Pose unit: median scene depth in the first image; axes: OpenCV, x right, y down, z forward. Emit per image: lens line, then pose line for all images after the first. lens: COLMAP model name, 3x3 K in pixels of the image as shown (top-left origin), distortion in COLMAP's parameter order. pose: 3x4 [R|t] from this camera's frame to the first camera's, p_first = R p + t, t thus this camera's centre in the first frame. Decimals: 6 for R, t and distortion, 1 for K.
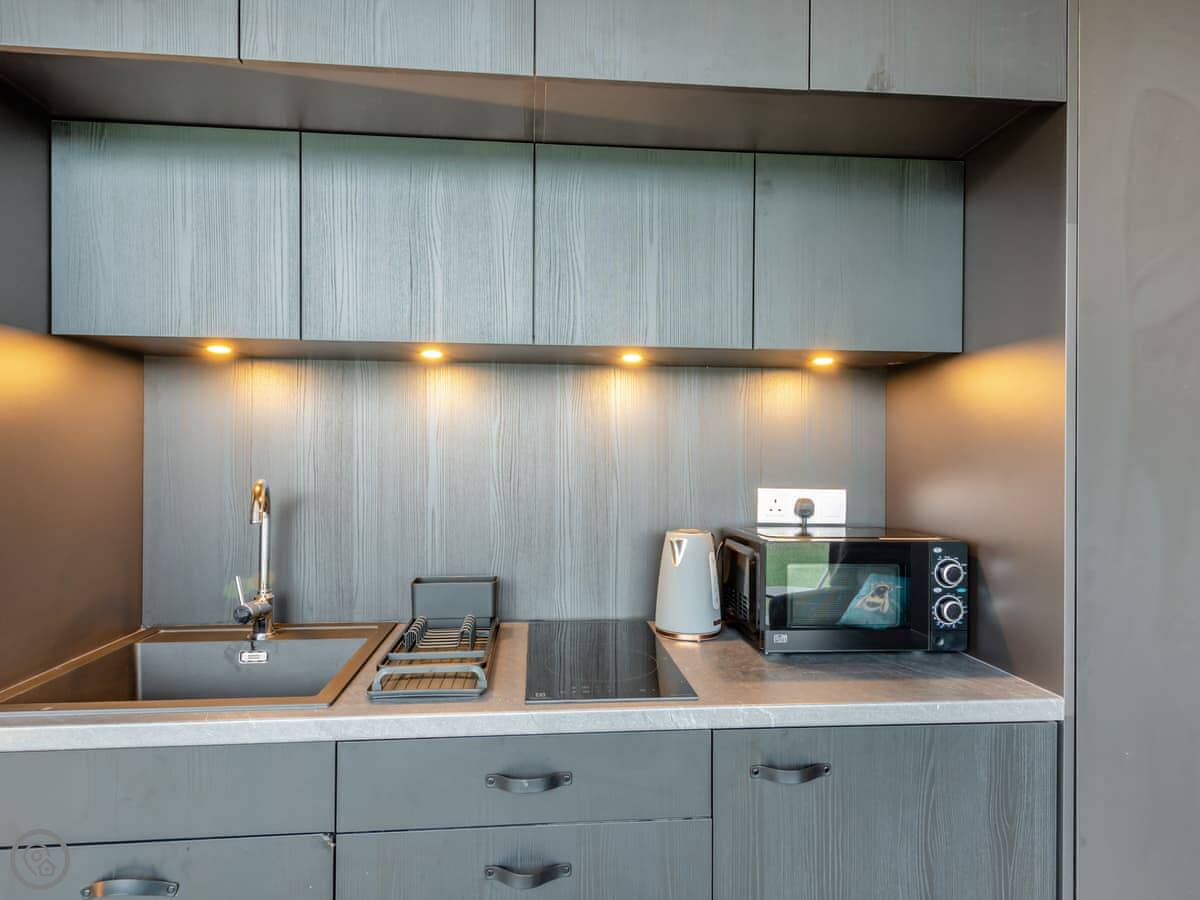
lens RADIAL K [[647.5, 0, 585.5], [0, 647.5, 460.4], [0, 0, 1]] dist [0.002542, 0.000320]
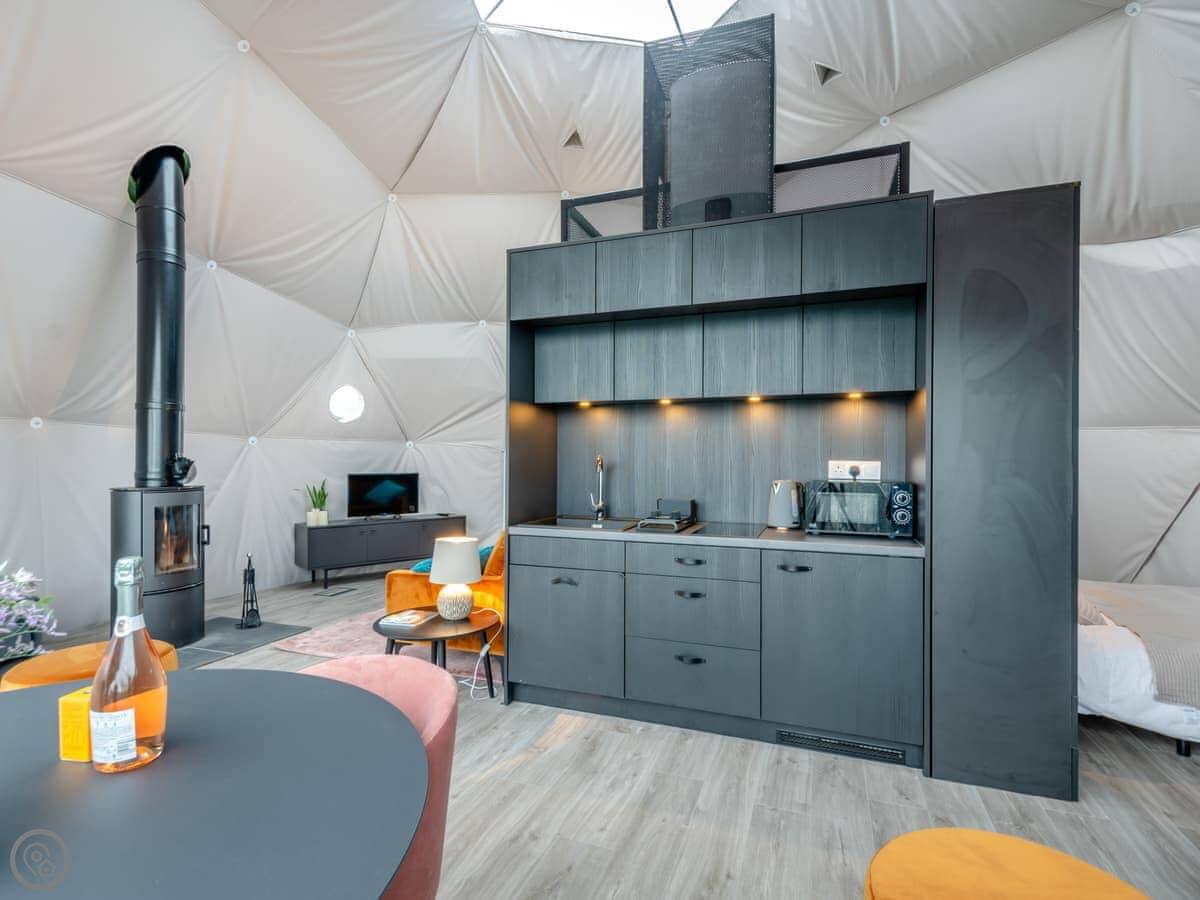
lens RADIAL K [[591.0, 0, 597.7], [0, 591.0, 461.6], [0, 0, 1]] dist [0.030265, -0.014954]
pose [[0.901997, -0.001169, -0.431740, 0.503408], [0.001560, 0.999999, 0.000551, 0.053726], [0.431739, -0.001171, 0.901998, -1.119494]]
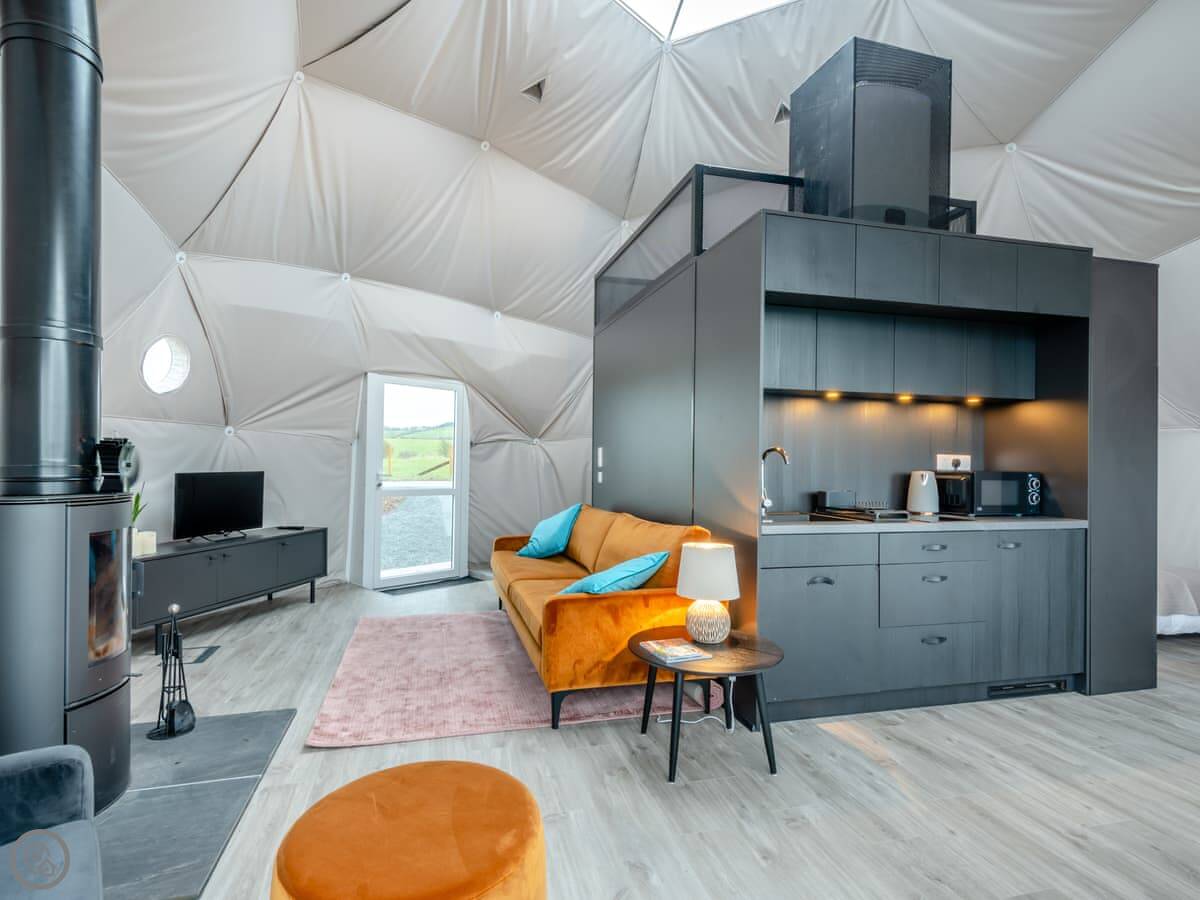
lens RADIAL K [[592.4, 0, 574.2], [0, 592.4, 462.4], [0, 0, 1]] dist [0.013515, -0.000420]
pose [[0.987654, 0.003026, 0.156623, -1.641028], [-0.002962, 0.999995, -0.000645, 0.092682], [-0.156624, 0.000173, 0.987658, -1.084355]]
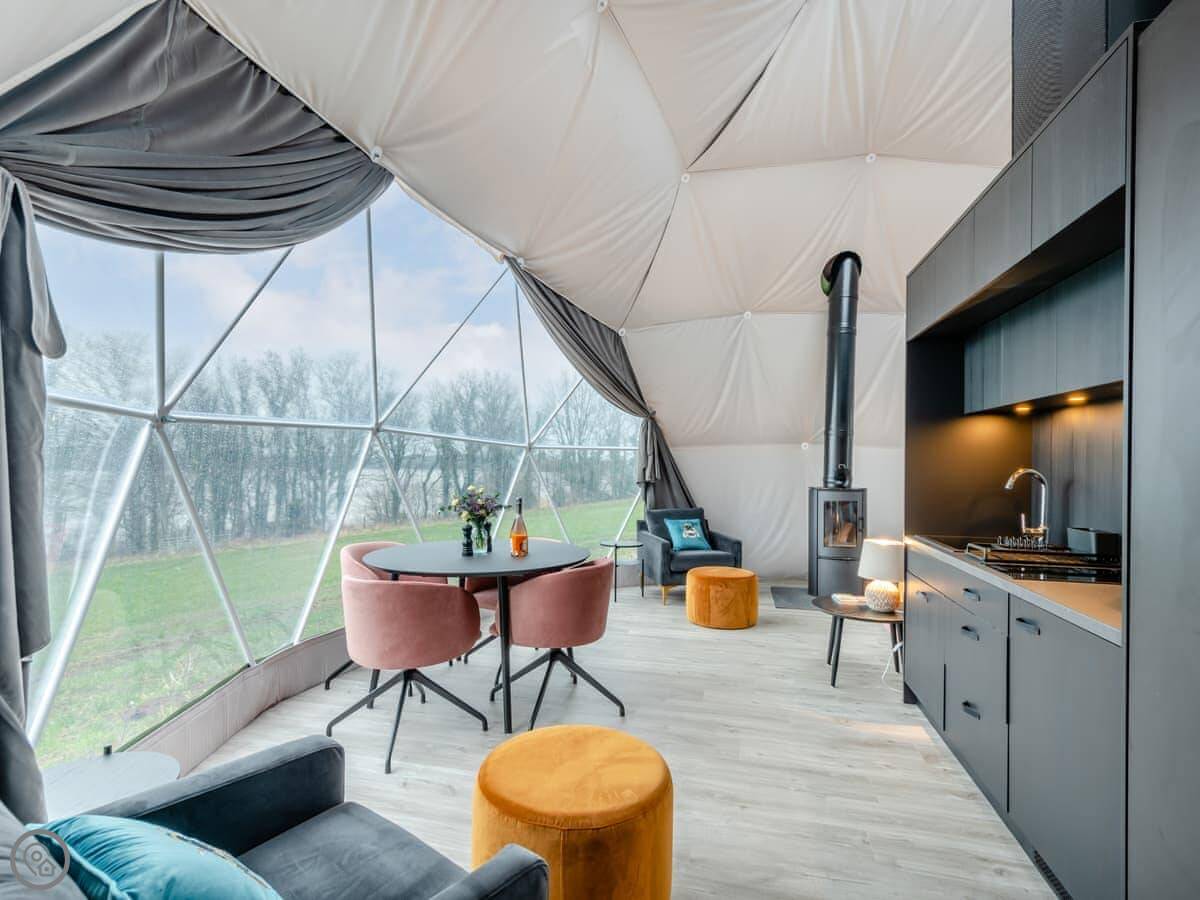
lens RADIAL K [[591.0, 0, 597.7], [0, 591.0, 461.6], [0, 0, 1]] dist [0.030265, -0.014954]
pose [[-0.314583, -0.008279, -0.949194, 1.876000], [-0.010803, 0.999928, -0.005141, 0.029105], [0.949168, 0.008637, -0.314650, 0.307057]]
